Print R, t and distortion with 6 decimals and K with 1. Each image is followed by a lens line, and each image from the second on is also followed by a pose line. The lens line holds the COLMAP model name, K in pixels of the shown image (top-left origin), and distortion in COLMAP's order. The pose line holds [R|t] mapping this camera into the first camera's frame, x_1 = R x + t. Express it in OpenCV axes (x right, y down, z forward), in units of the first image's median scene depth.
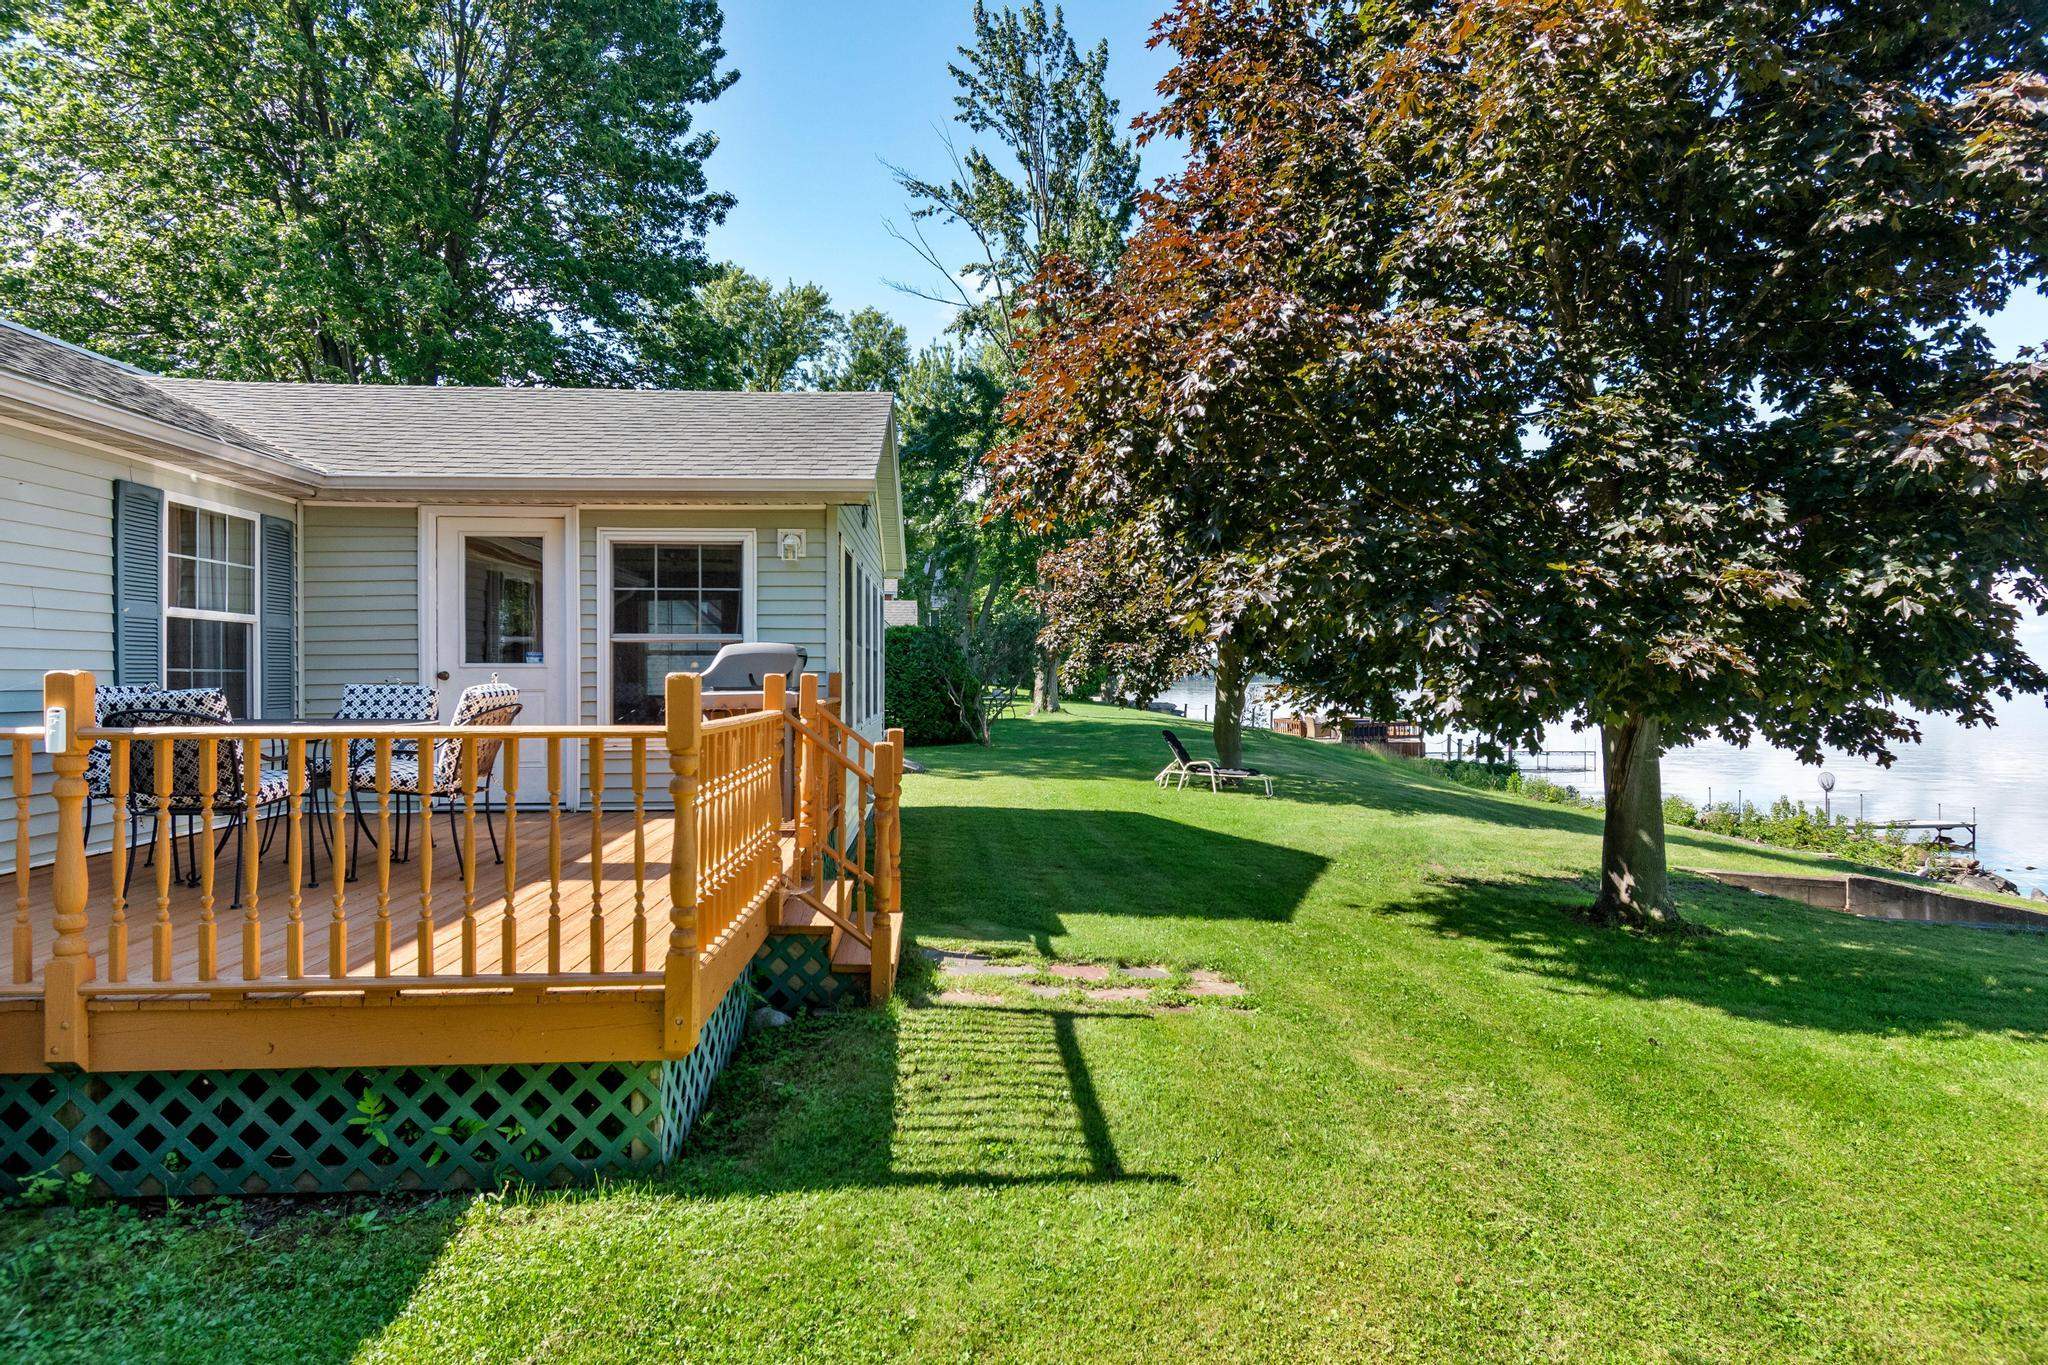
lens RADIAL K [[1165.2, 0, 1037.6], [0, 1165.2, 691.9], [0, 0, 1]] dist [-0.000201, -0.002143]
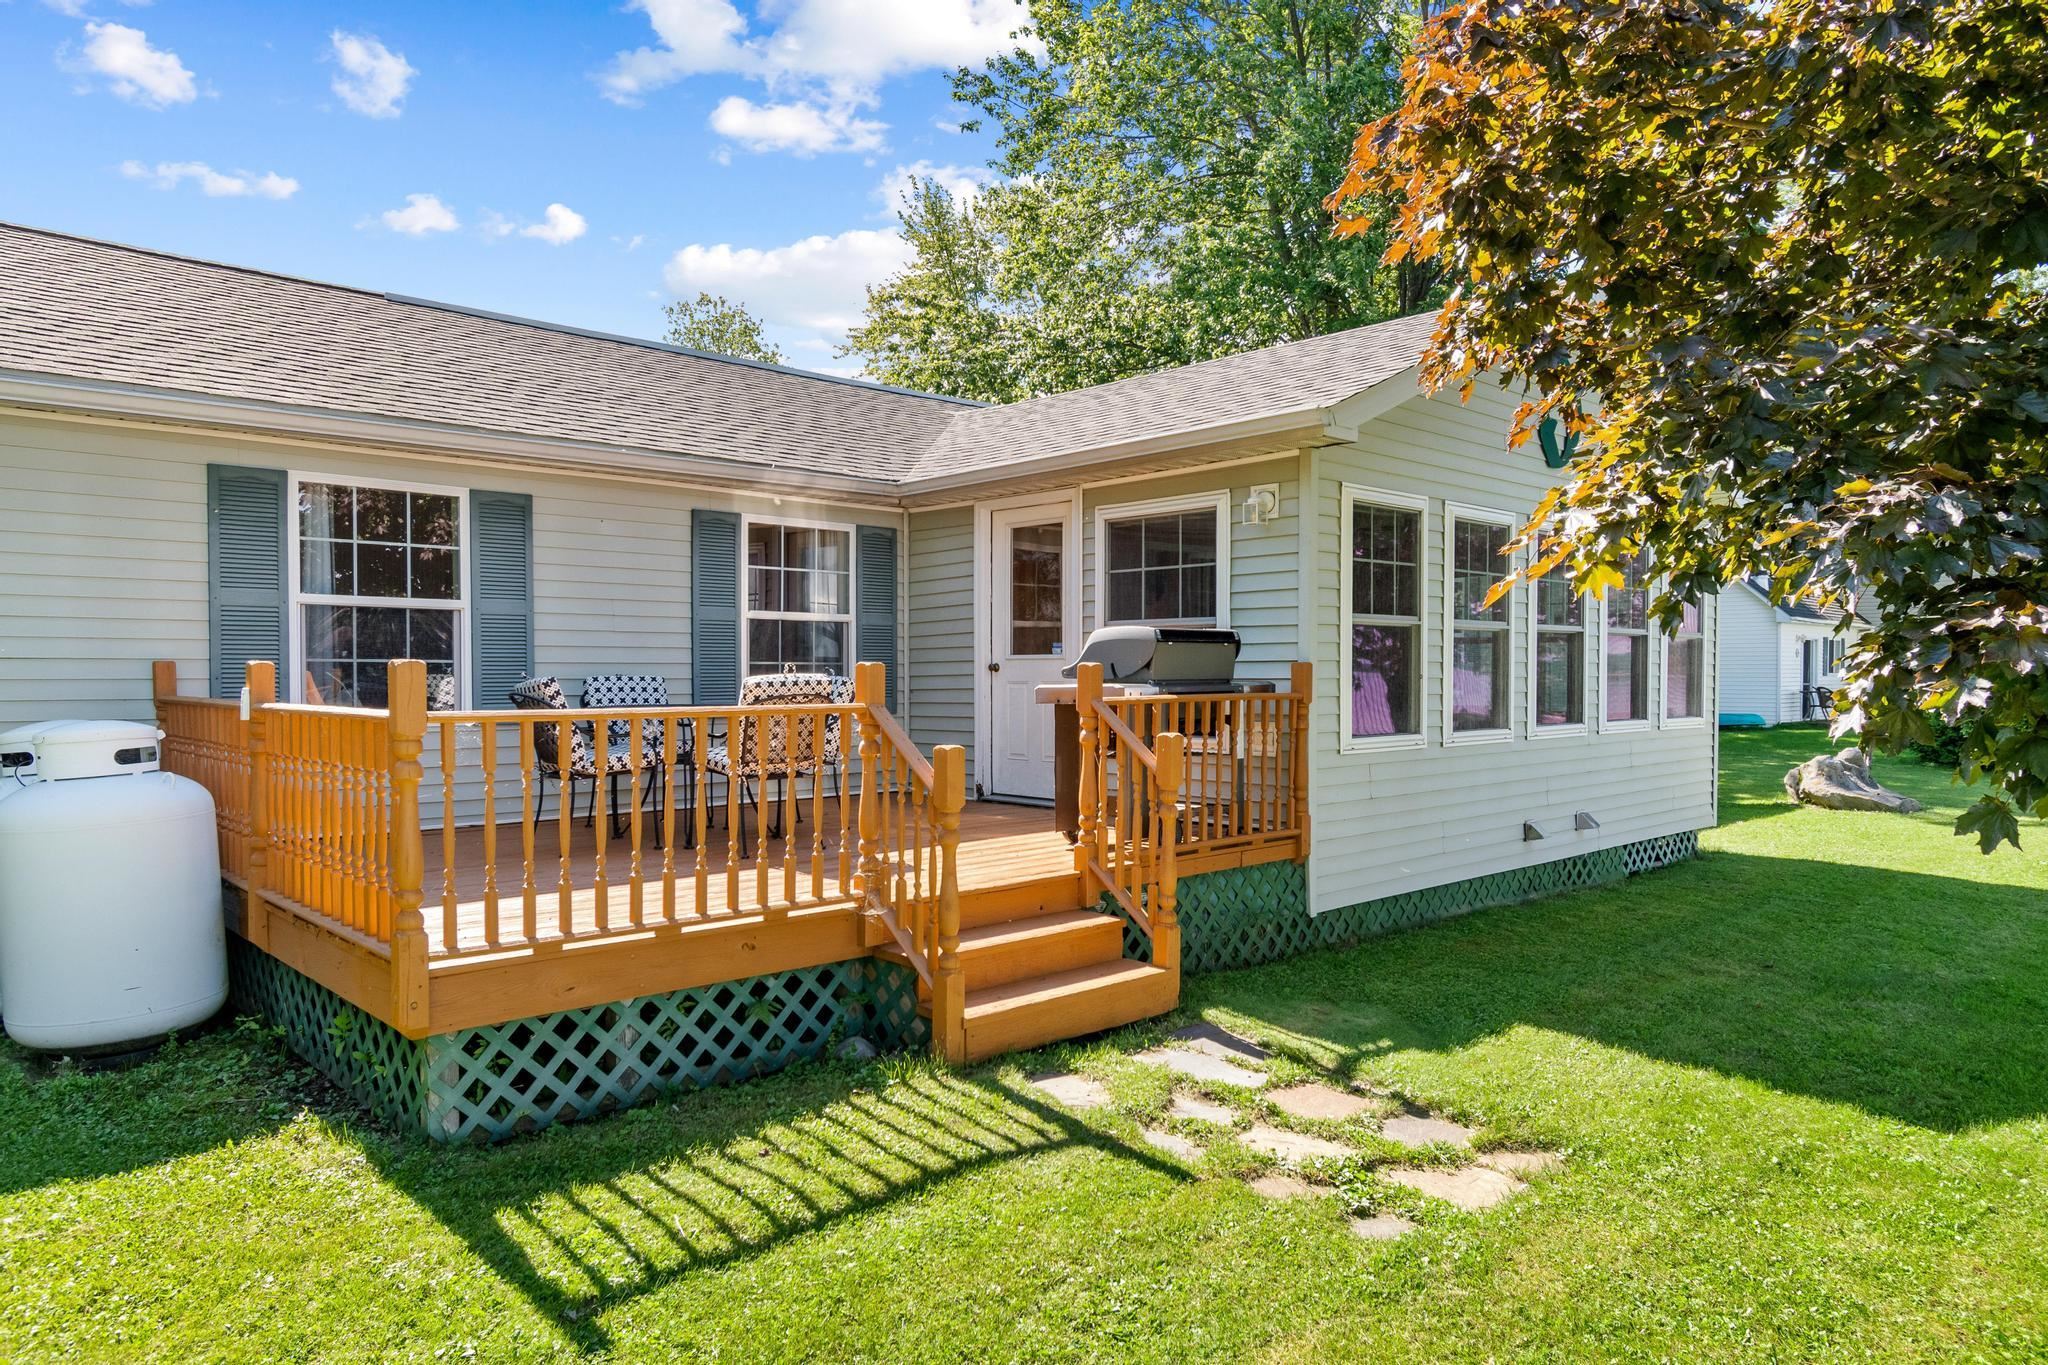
lens RADIAL K [[1316.7, 0, 1049.4], [0, 1316.7, 701.1], [0, 0, 1]] dist [0.009842, 0.002839]
pose [[0.629210, 0.016724, -0.777055, 0.475299], [-0.009847, 0.999860, 0.013546, -0.000499], [0.777173, -0.000872, 0.629286, 0.357853]]
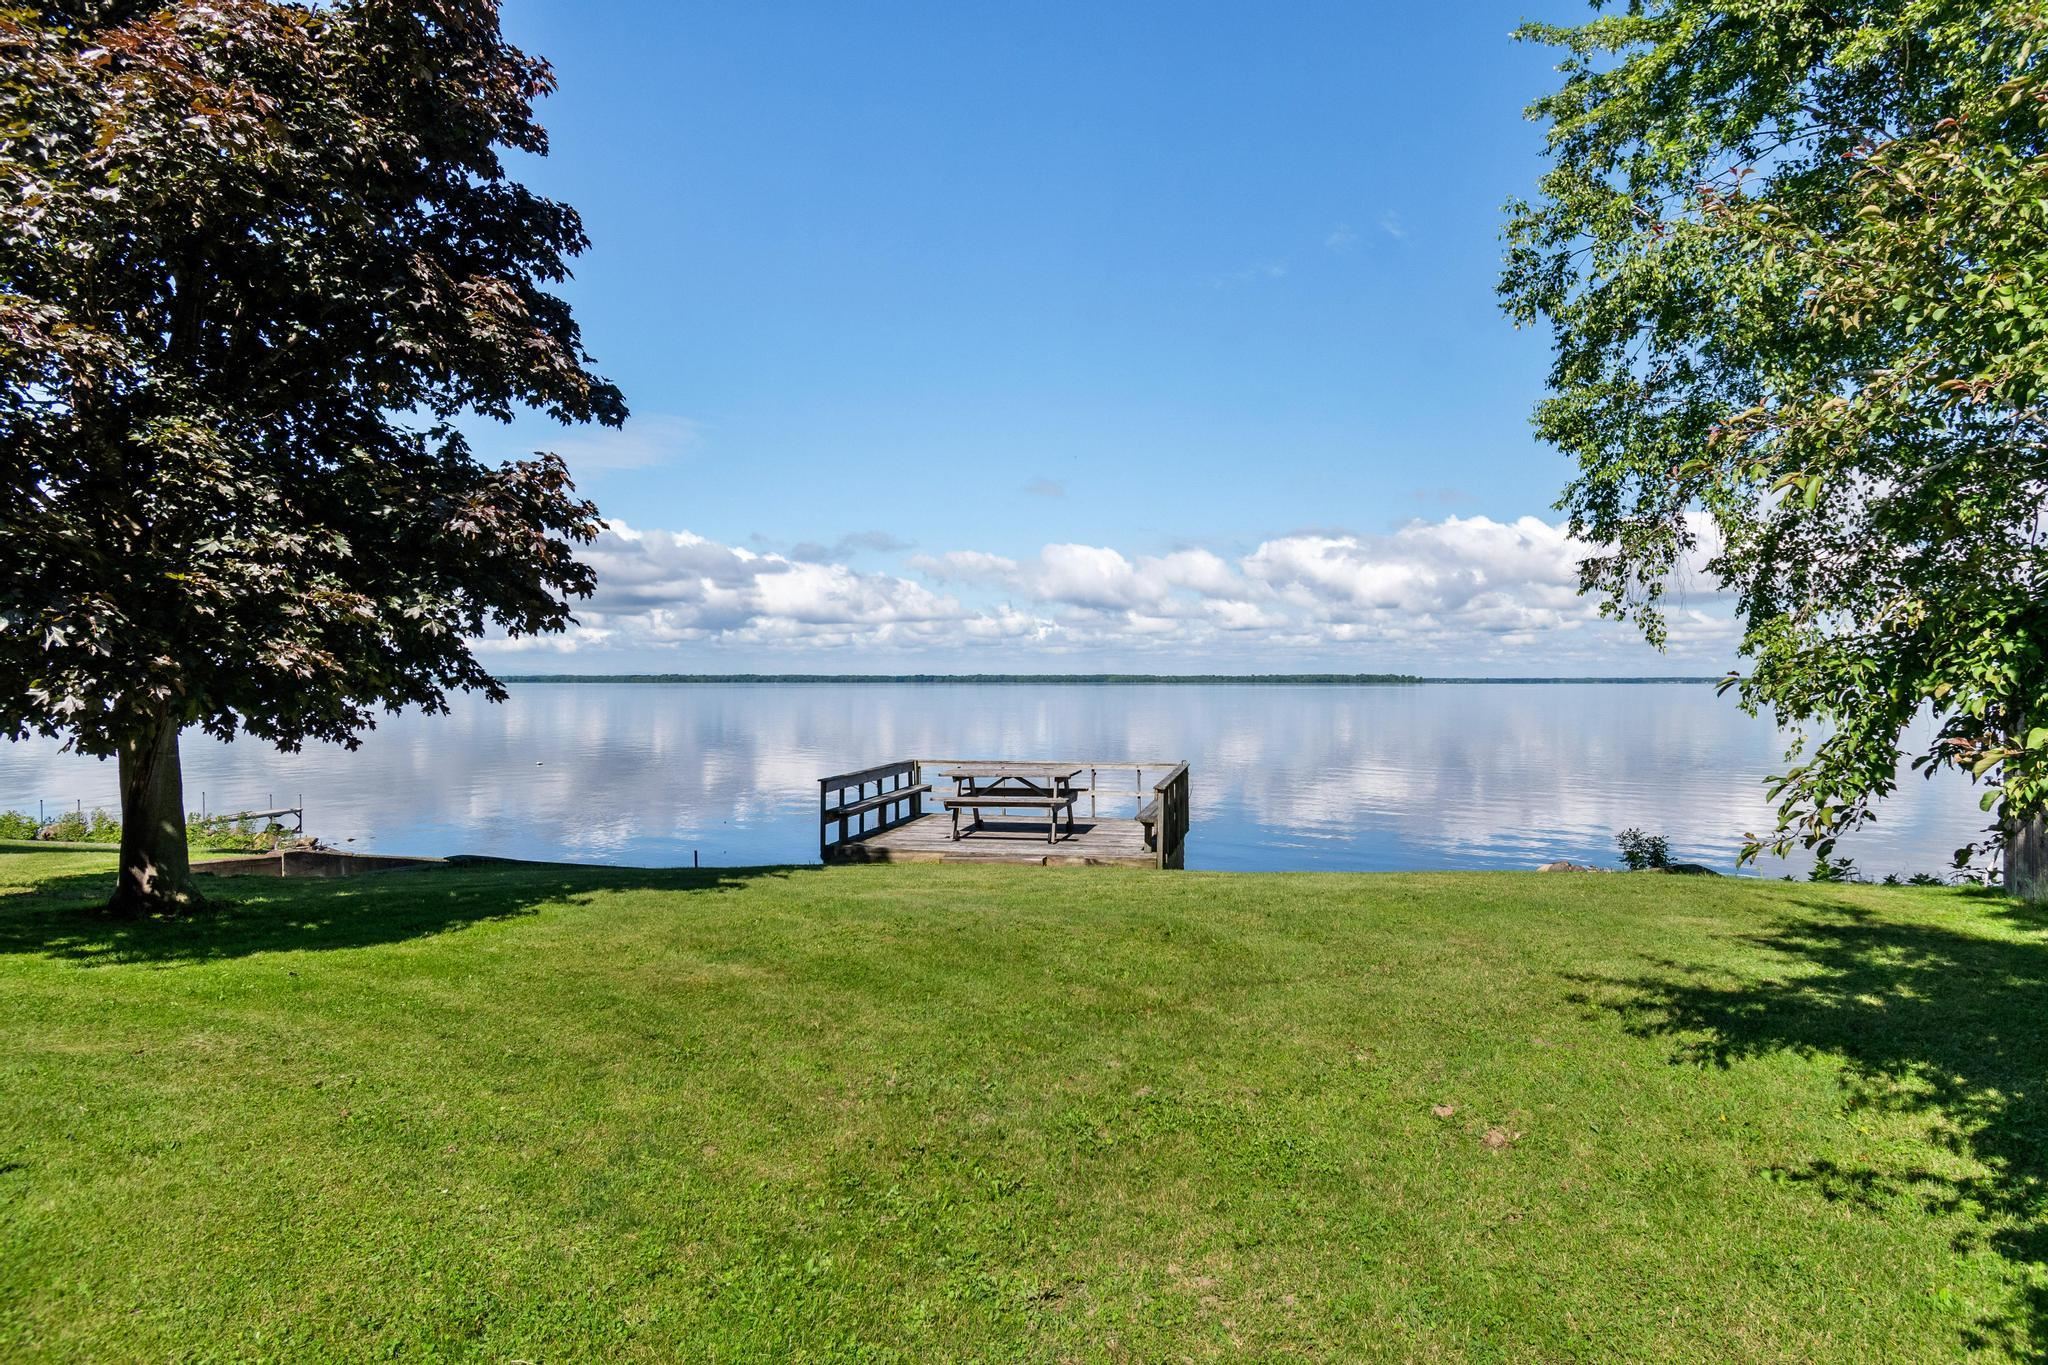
lens RADIAL K [[1165.2, 0, 1011.9], [0, 1165.2, 675.8], [0, 0, 1]] dist [-0.000201, -0.002143]
pose [[0.309917, 0.002585, 0.950760, -0.295390], [0.013886, 0.999877, -0.007245, 0.004406], [-0.950662, 0.015448, 0.309843, -0.075316]]
